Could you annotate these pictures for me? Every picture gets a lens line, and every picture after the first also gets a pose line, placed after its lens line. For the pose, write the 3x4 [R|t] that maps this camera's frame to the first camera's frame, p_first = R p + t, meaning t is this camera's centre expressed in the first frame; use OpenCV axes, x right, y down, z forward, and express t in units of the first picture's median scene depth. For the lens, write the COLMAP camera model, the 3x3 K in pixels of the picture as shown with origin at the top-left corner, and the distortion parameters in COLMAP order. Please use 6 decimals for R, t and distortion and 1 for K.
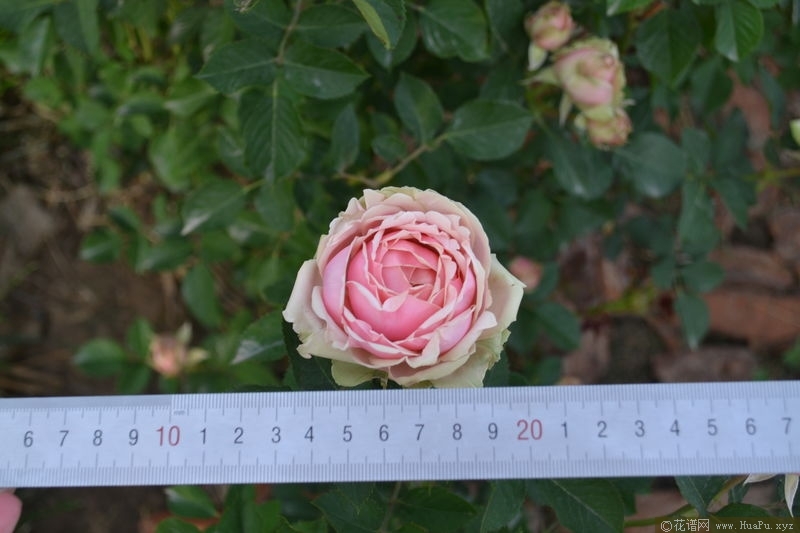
lens RADIAL K [[1245.2, 0, 400.0], [0, 1245.2, 266.5], [0, 0, 1]] dist [-0.019866, -0.014246]
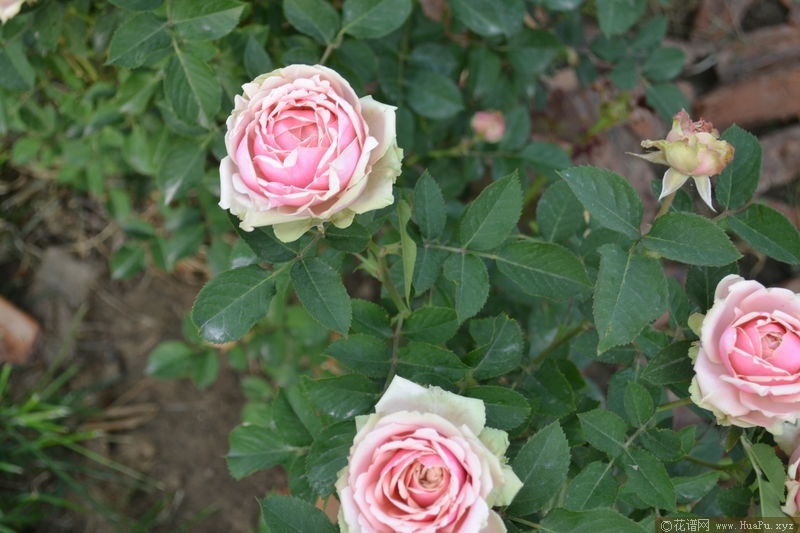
lens RADIAL K [[1400.6, 0, 400.0], [0, 1400.6, 266.5], [0, 0, 1]] dist [-0.014699, 0.045376]
pose [[0.920844, -0.378767, -0.092640, 0.175204], [0.380293, 0.924865, -0.001262, 0.164178], [0.086157, -0.034068, 0.995699, -0.361913]]
